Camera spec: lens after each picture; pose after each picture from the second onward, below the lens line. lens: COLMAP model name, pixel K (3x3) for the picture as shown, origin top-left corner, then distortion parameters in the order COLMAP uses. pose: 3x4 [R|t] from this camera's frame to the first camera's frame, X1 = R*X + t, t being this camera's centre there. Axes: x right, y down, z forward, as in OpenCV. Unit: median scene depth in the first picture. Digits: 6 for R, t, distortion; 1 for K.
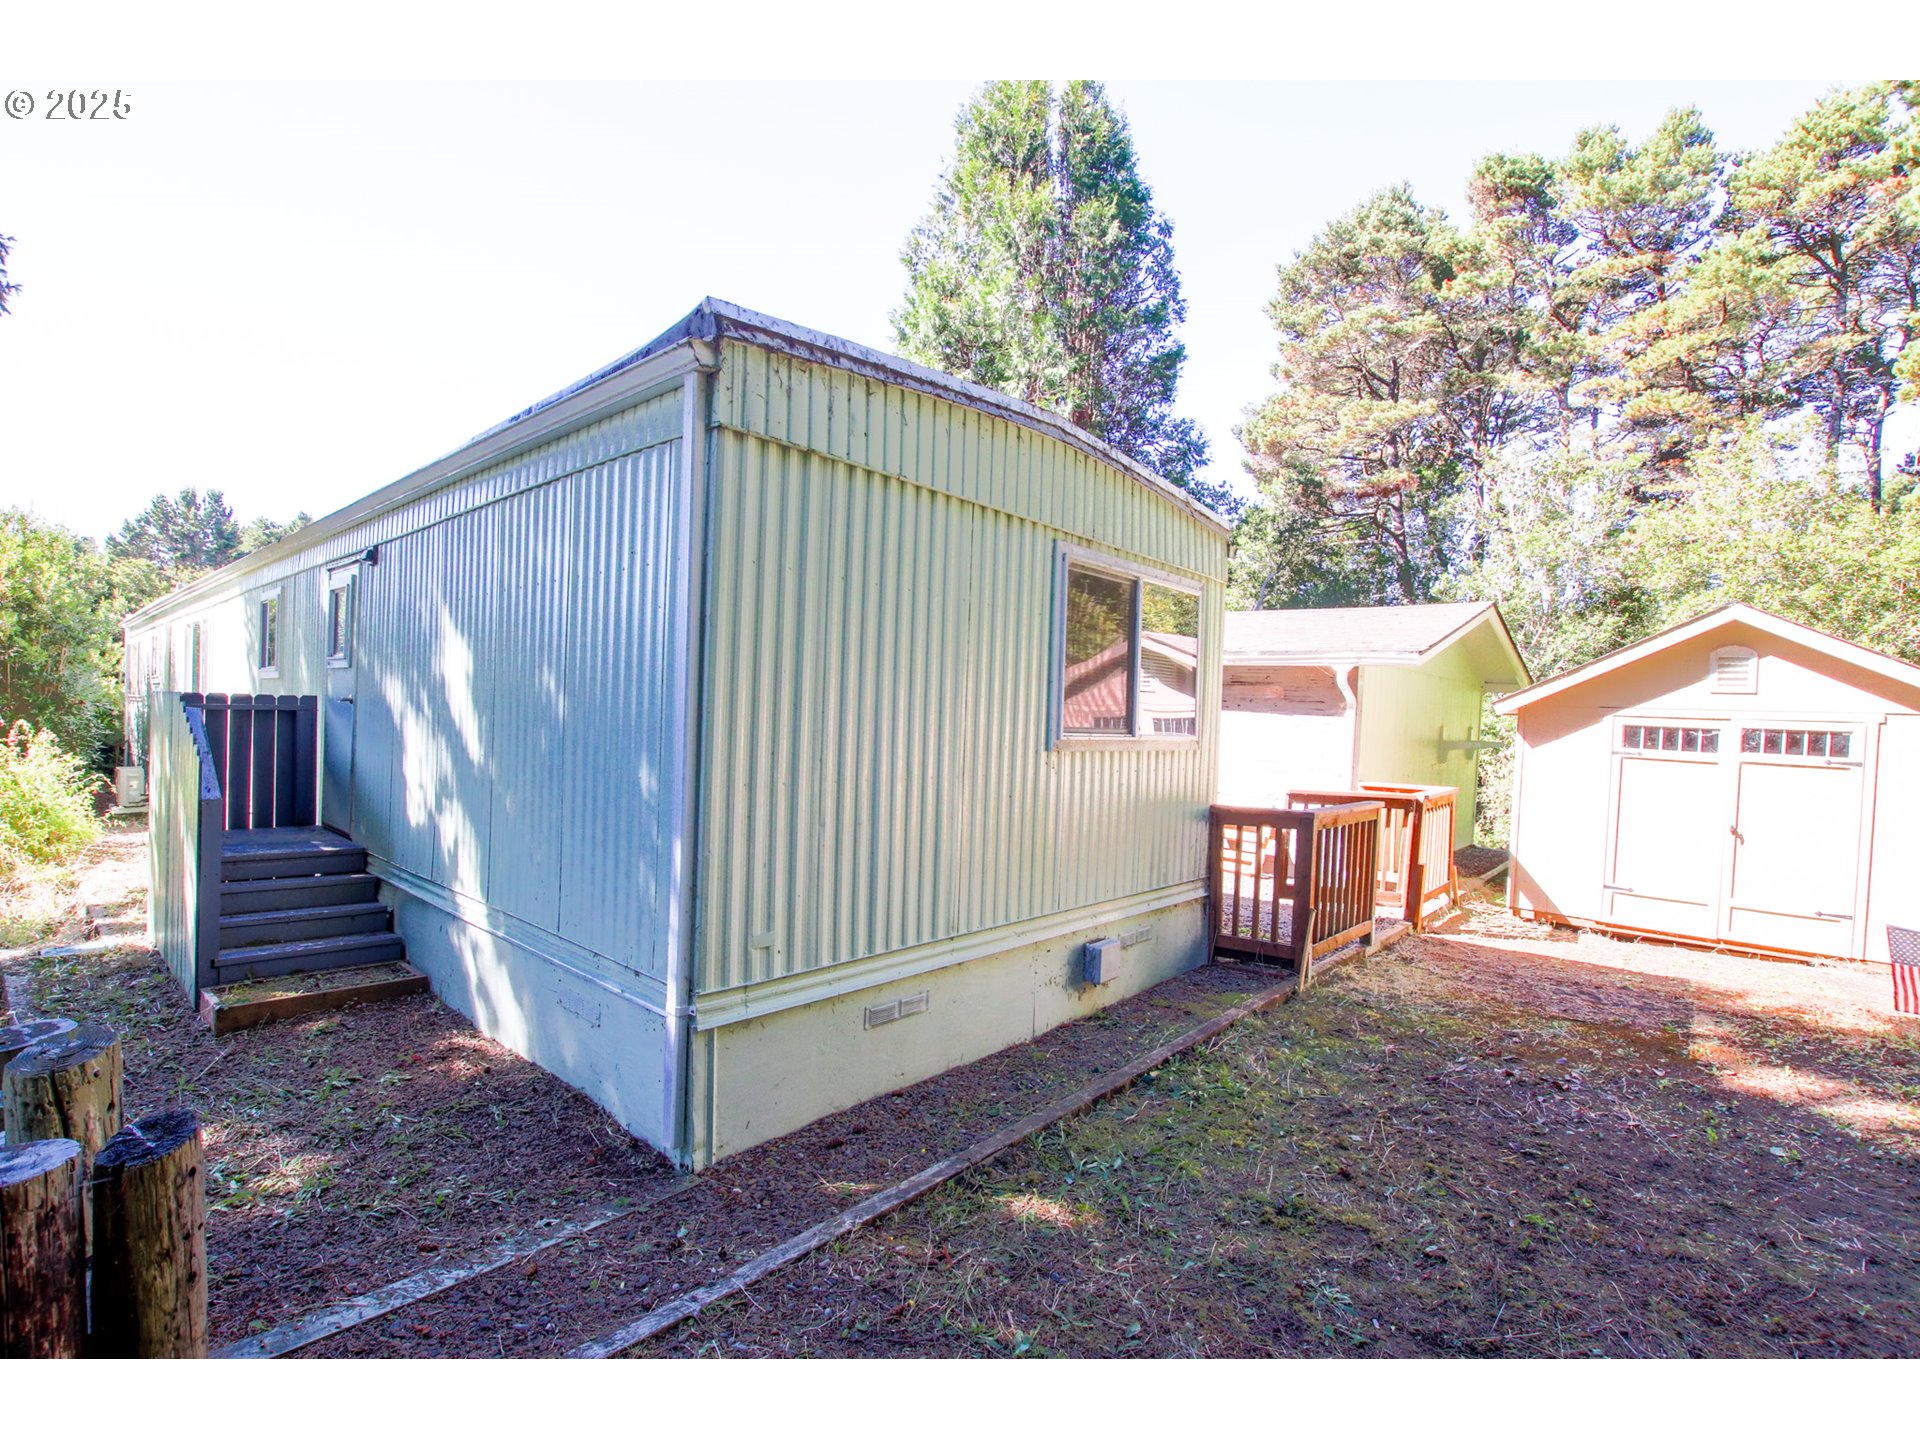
lens RADIAL K [[894.9, 0, 954.9], [0, 894.9, 724.4], [0, 0, 1]] dist [-0.020533, 0.001889]
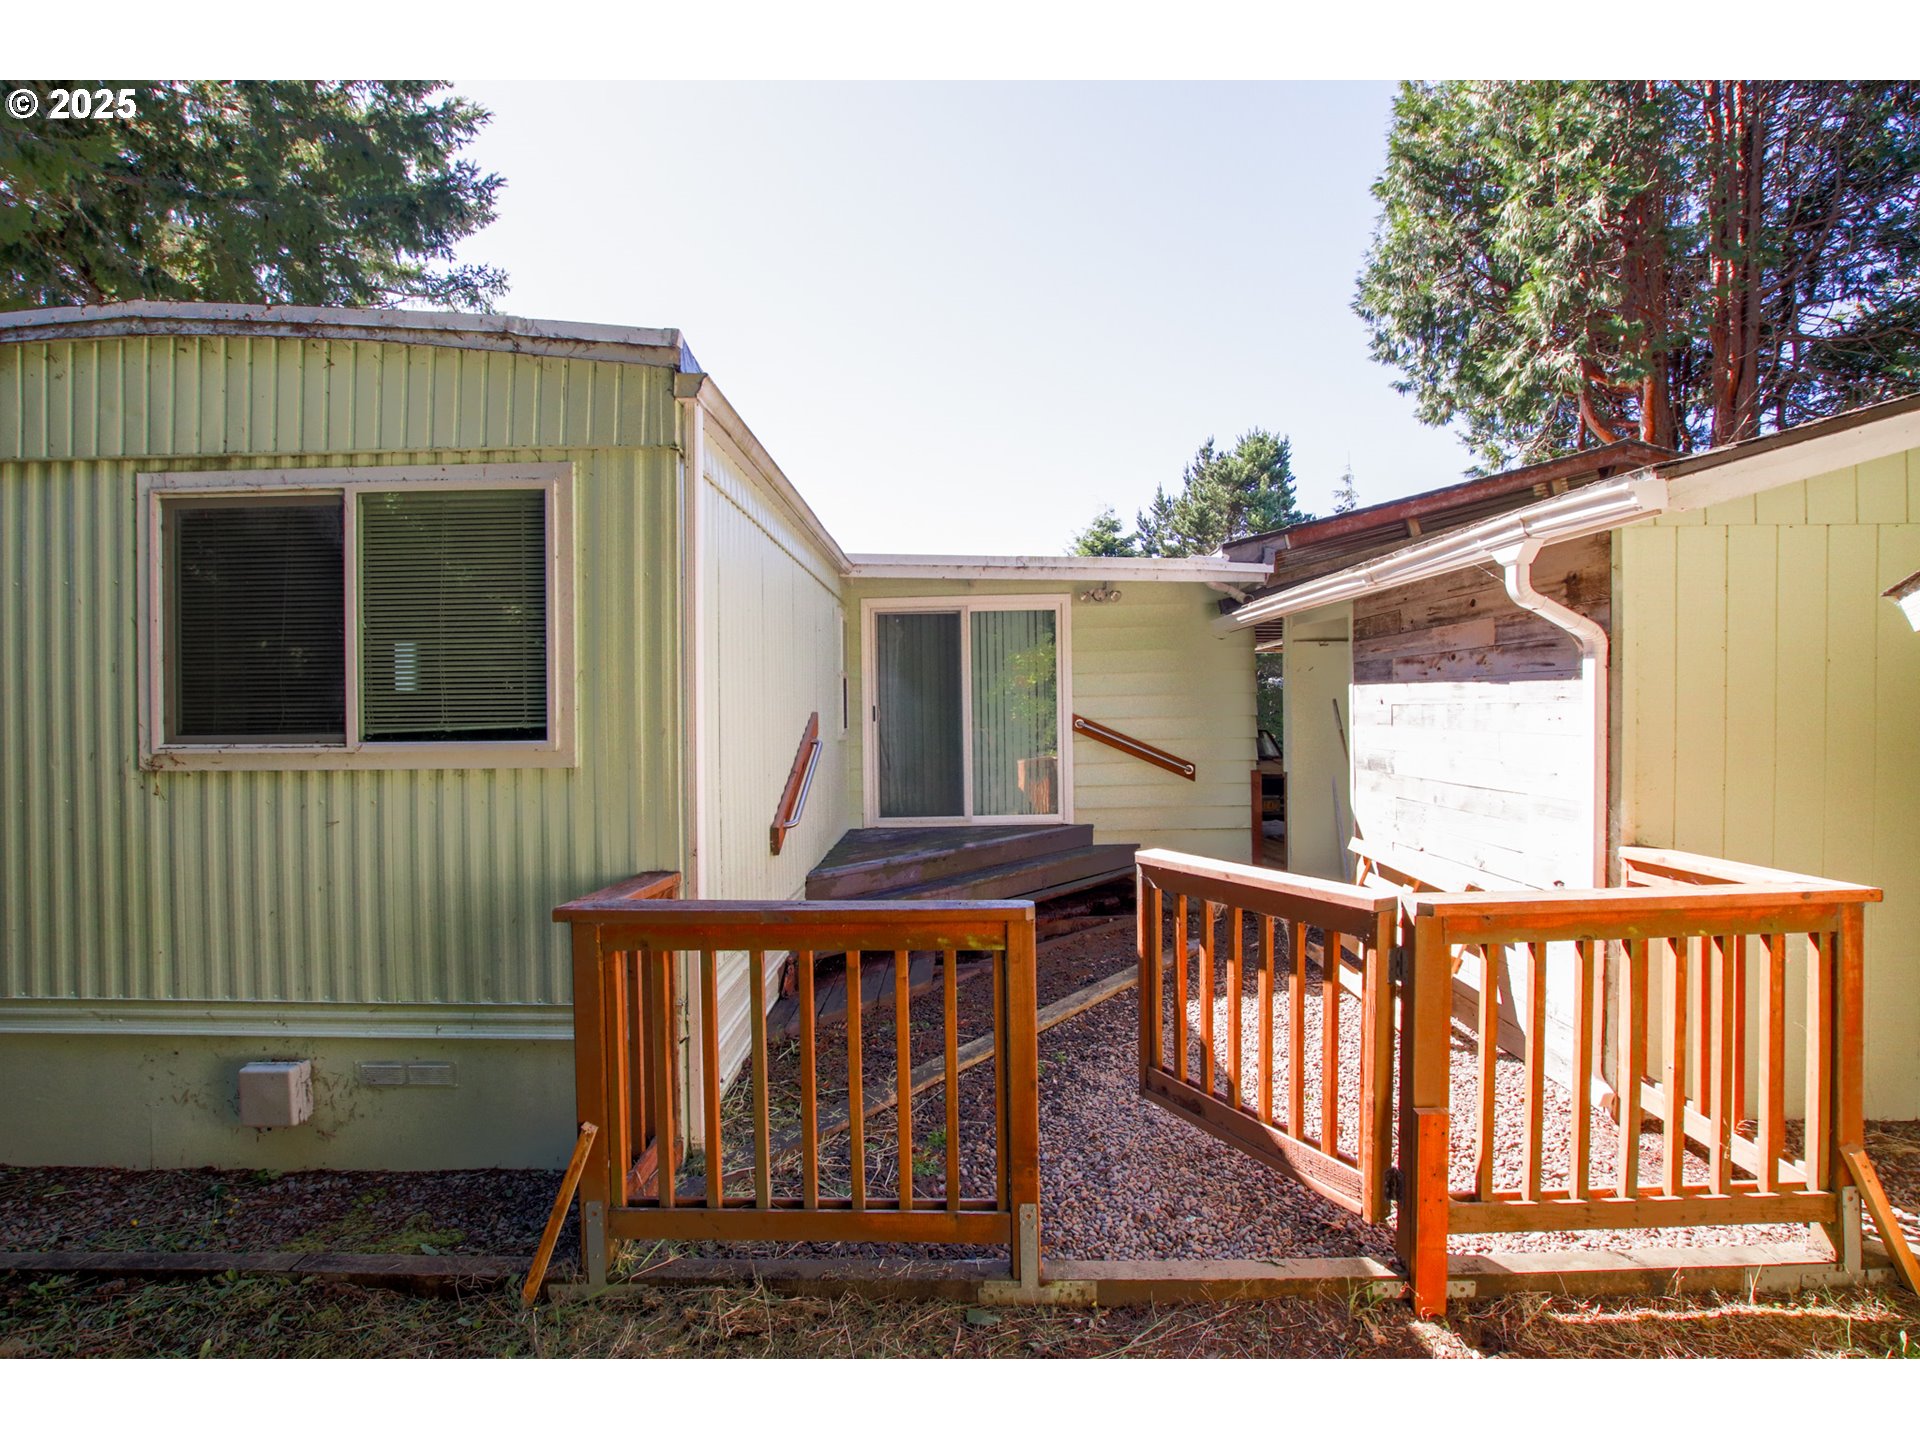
lens RADIAL K [[887.2, 0, 946.8], [0, 887.2, 720.0], [0, 0, 1]] dist [-0.021717, 0.000076]
pose [[0.655410, -0.037994, -0.754317, 0.273076], [0.027156, 0.999274, -0.026737, 0.006681], [0.754785, -0.002960, 0.655966, 0.268796]]
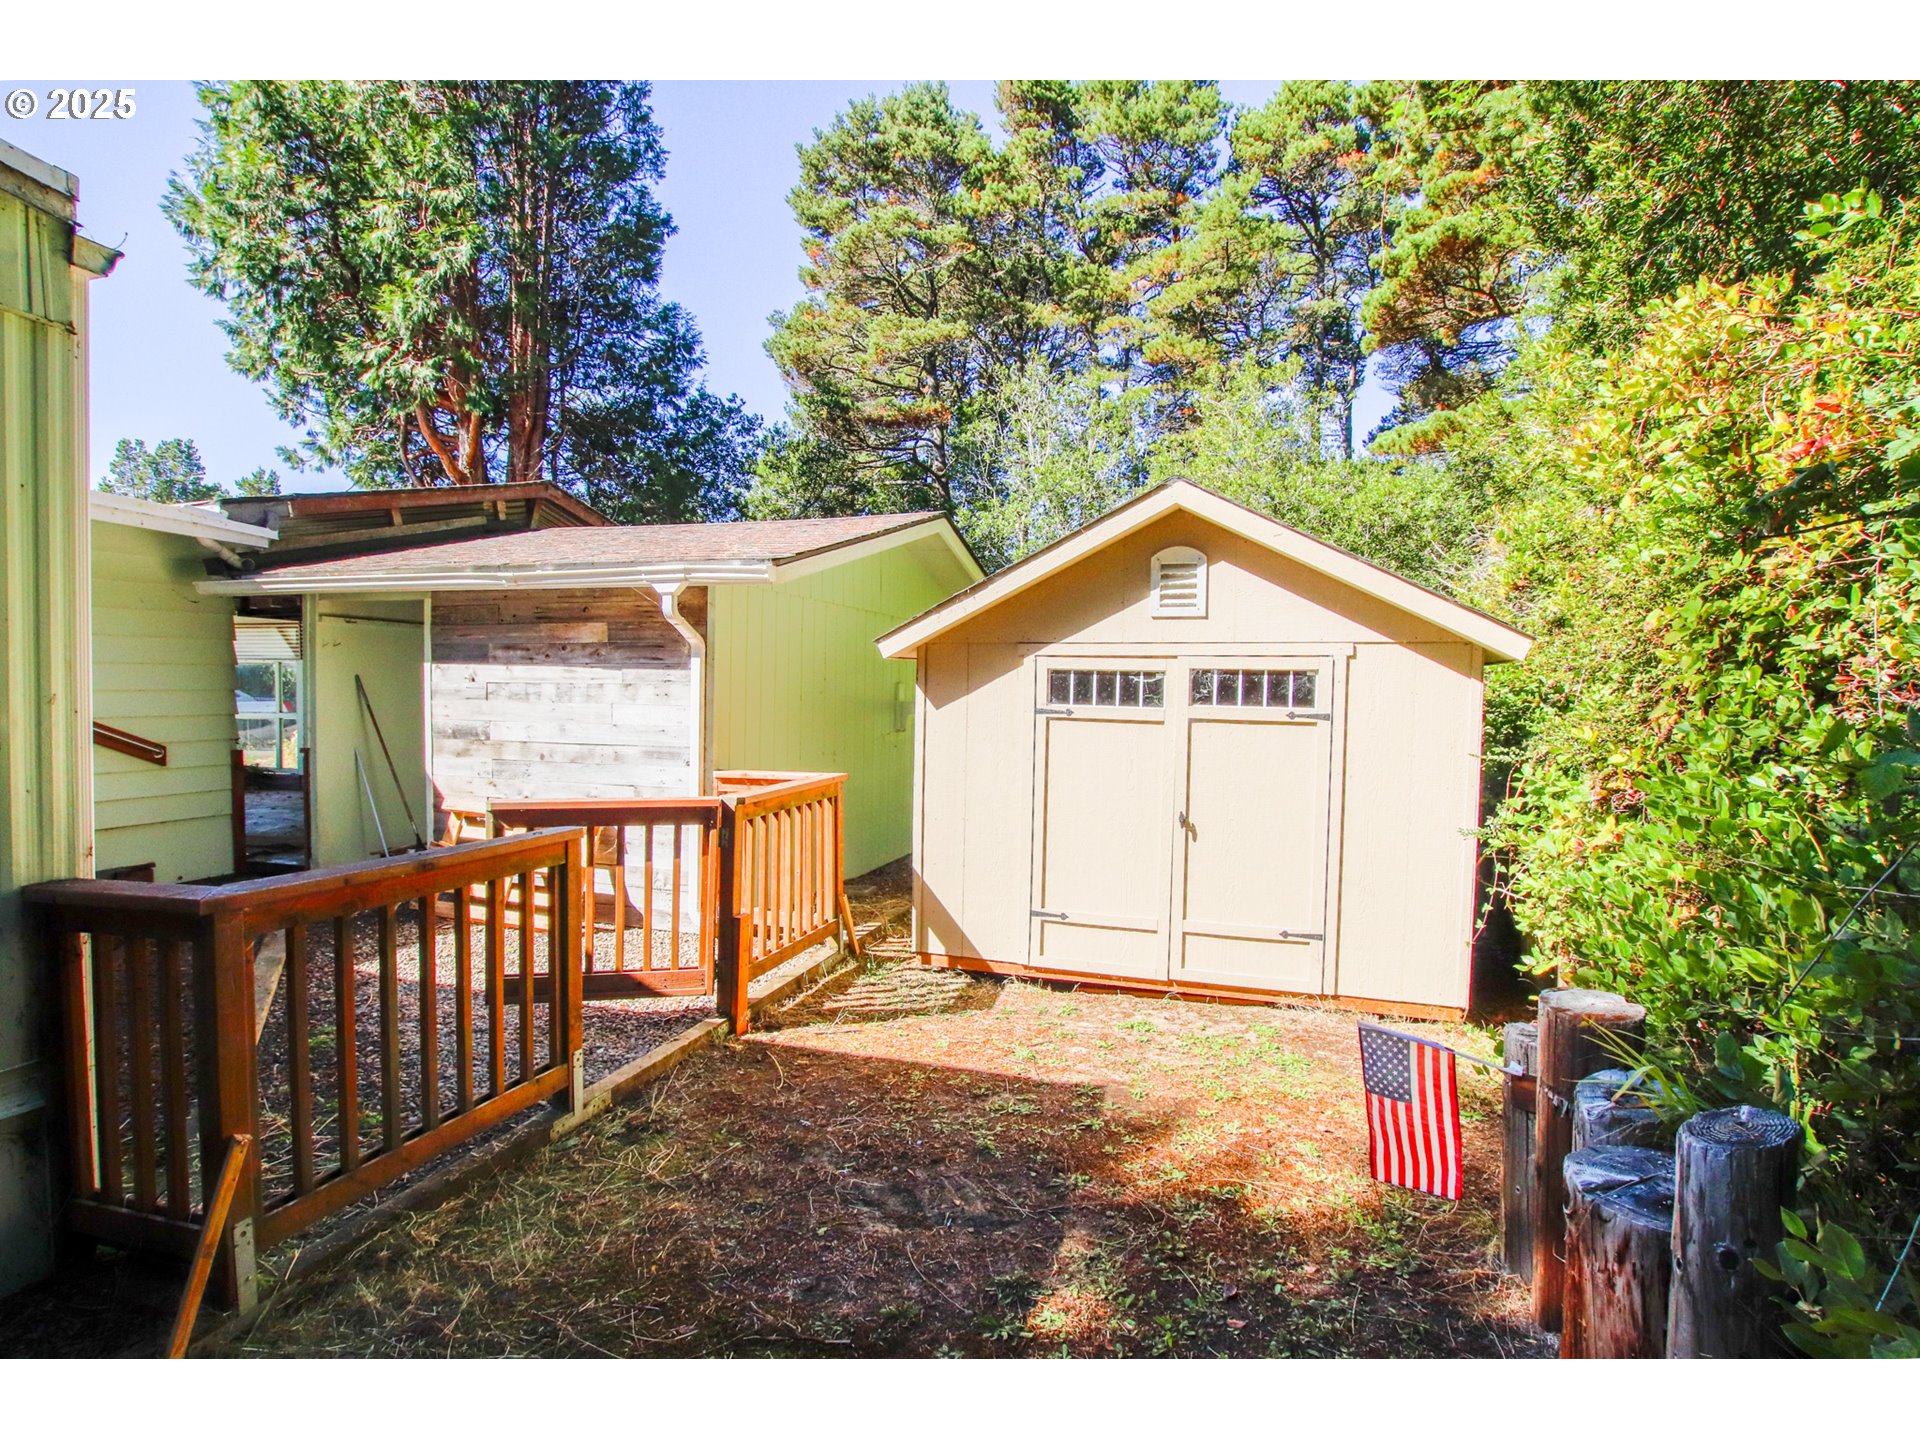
lens RADIAL K [[894.9, 0, 954.9], [0, 894.9, 724.4], [0, 0, 1]] dist [-0.020533, 0.001889]
pose [[0.923929, -0.041201, 0.380338, 0.183511], [0.028375, 0.998826, 0.039270, 0.005744], [-0.381509, -0.025491, 0.924013, 0.172399]]
